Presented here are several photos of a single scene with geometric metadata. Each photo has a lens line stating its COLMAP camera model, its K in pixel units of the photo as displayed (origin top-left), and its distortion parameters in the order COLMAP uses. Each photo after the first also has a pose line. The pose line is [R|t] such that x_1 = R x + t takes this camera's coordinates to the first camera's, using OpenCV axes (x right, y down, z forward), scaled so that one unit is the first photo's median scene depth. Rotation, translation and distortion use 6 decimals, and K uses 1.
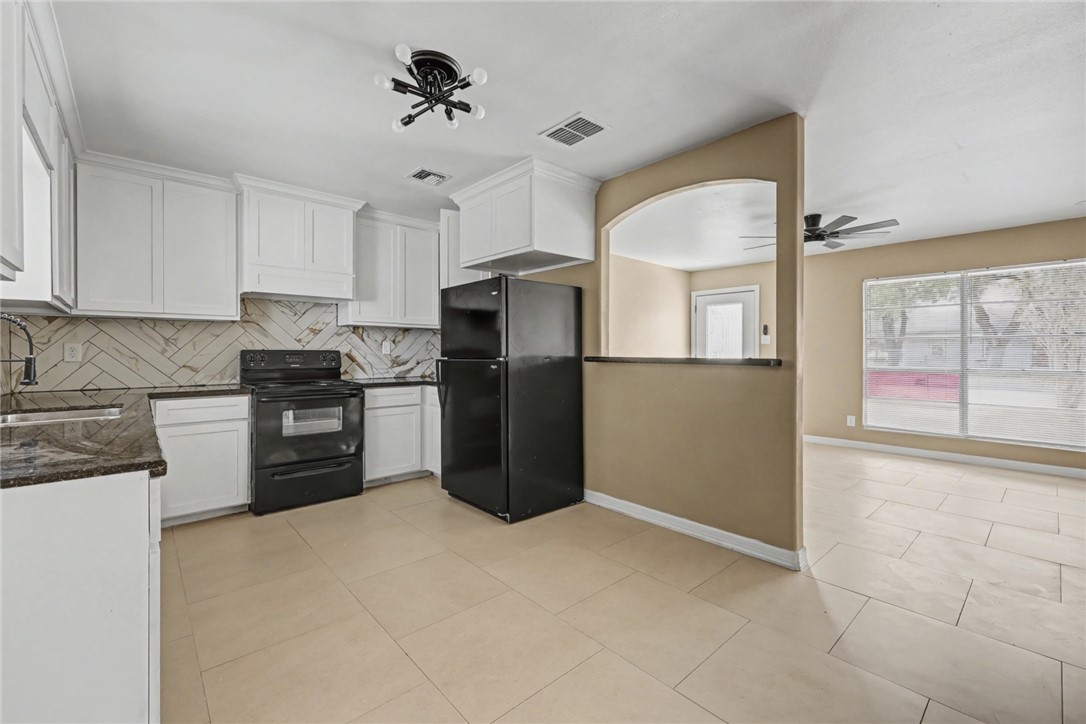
lens RADIAL K [[457.0, 0, 548.1], [0, 457.0, 354.2], [0, 0, 1]] dist [-0.000960, -0.000128]
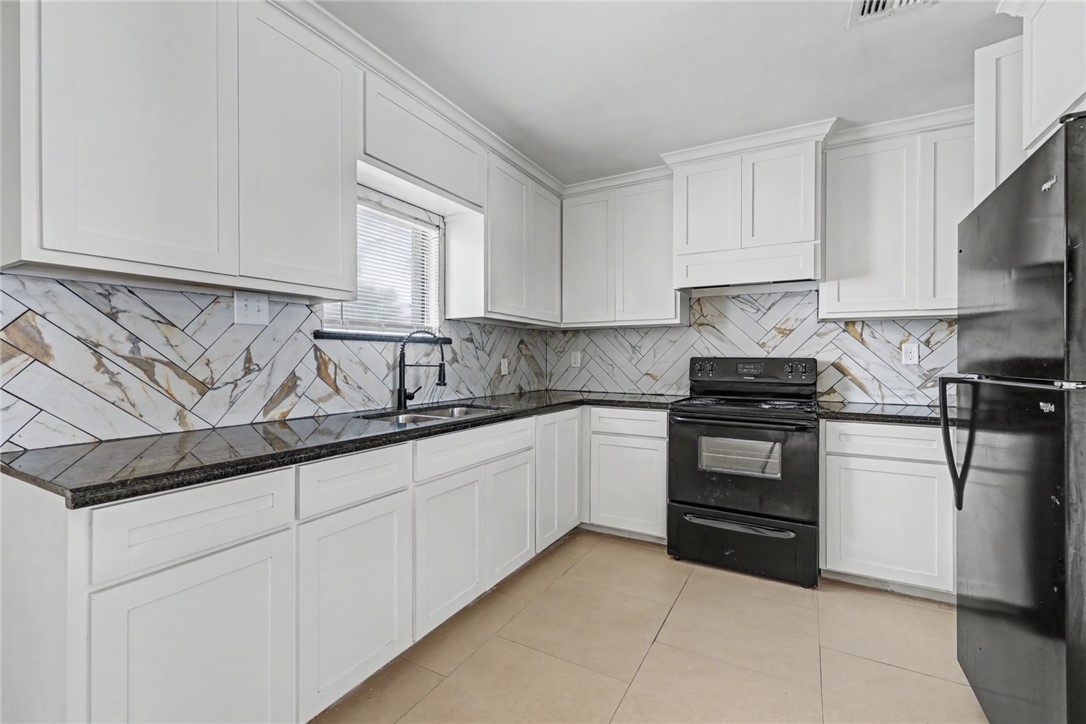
lens RADIAL K [[459.4, 0, 546.7], [0, 459.4, 360.7], [0, 0, 1]] dist [-0.000236, -0.000129]
pose [[0.326282, 0.006492, -0.945250, 0.069681], [-0.009066, 0.999952, 0.003739, -0.003951], [0.945229, 0.007350, 0.326325, 0.486019]]
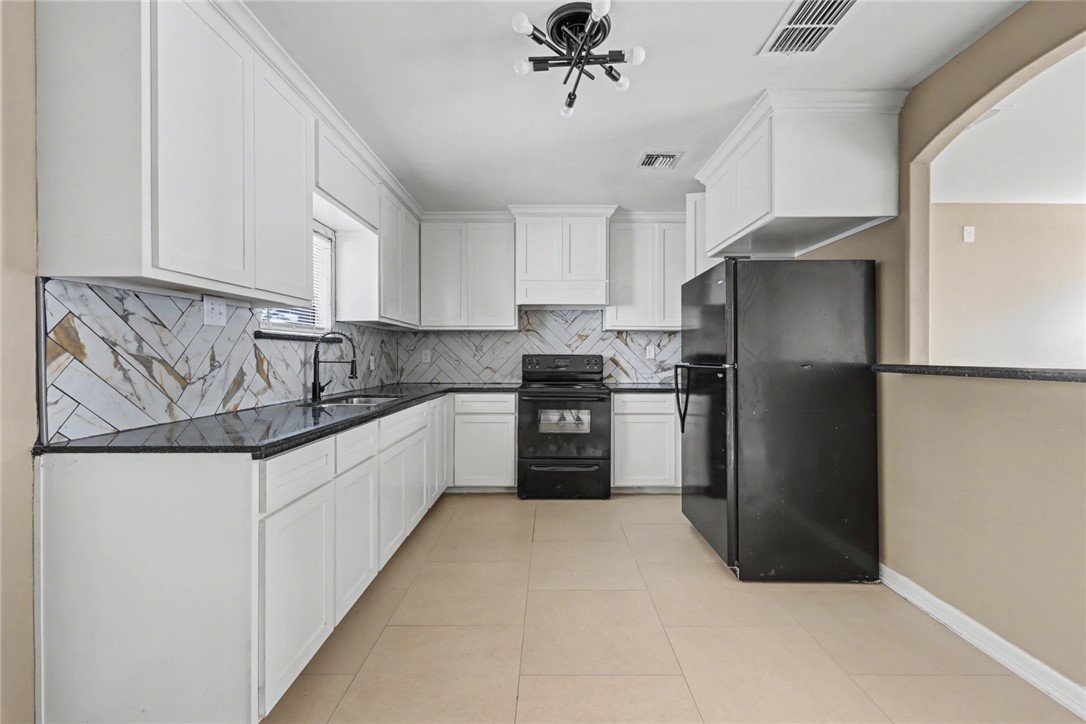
lens RADIAL K [[447.7, 0, 547.0], [0, 447.7, 356.5], [0, 0, 1]] dist [0.000177, 0.000158]
pose [[0.741409, 0.001757, -0.671051, 0.159675], [-0.004761, 0.999985, -0.002642, -0.001636], [0.671036, 0.005154, 0.741407, 0.198892]]
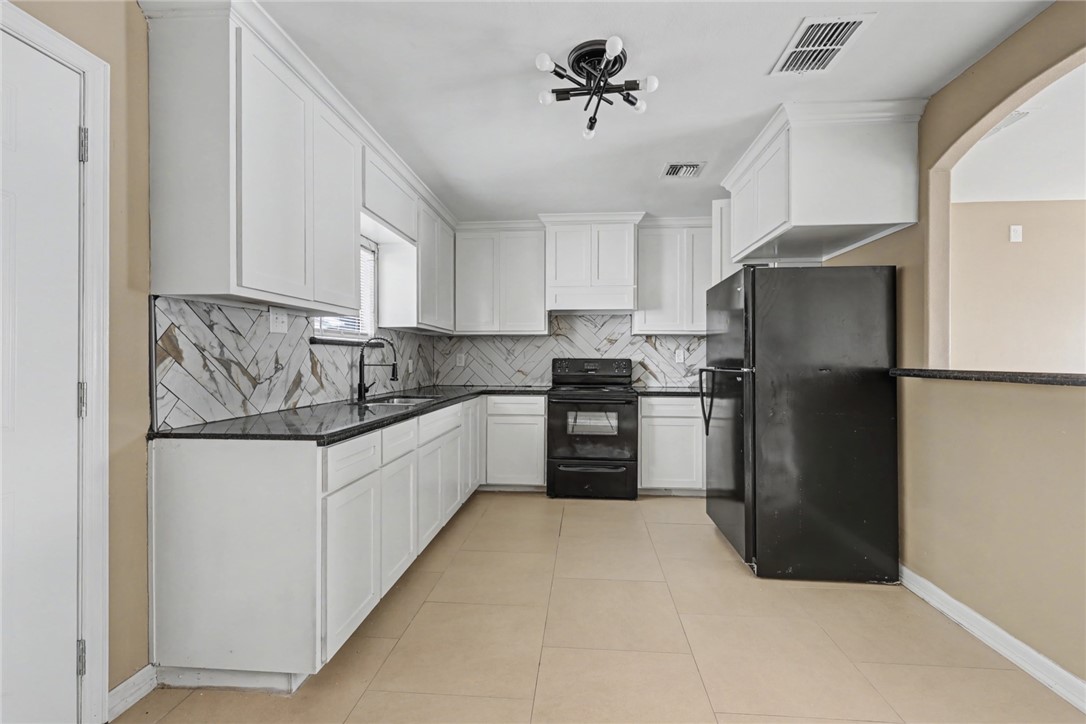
lens RADIAL K [[459.4, 0, 546.7], [0, 459.4, 360.7], [0, 0, 1]] dist [-0.000236, -0.000129]
pose [[0.686484, 0.003615, -0.727136, 0.216770], [-0.006517, 0.999978, -0.001181, -0.001769], [0.727116, 0.005550, 0.686493, 0.163021]]
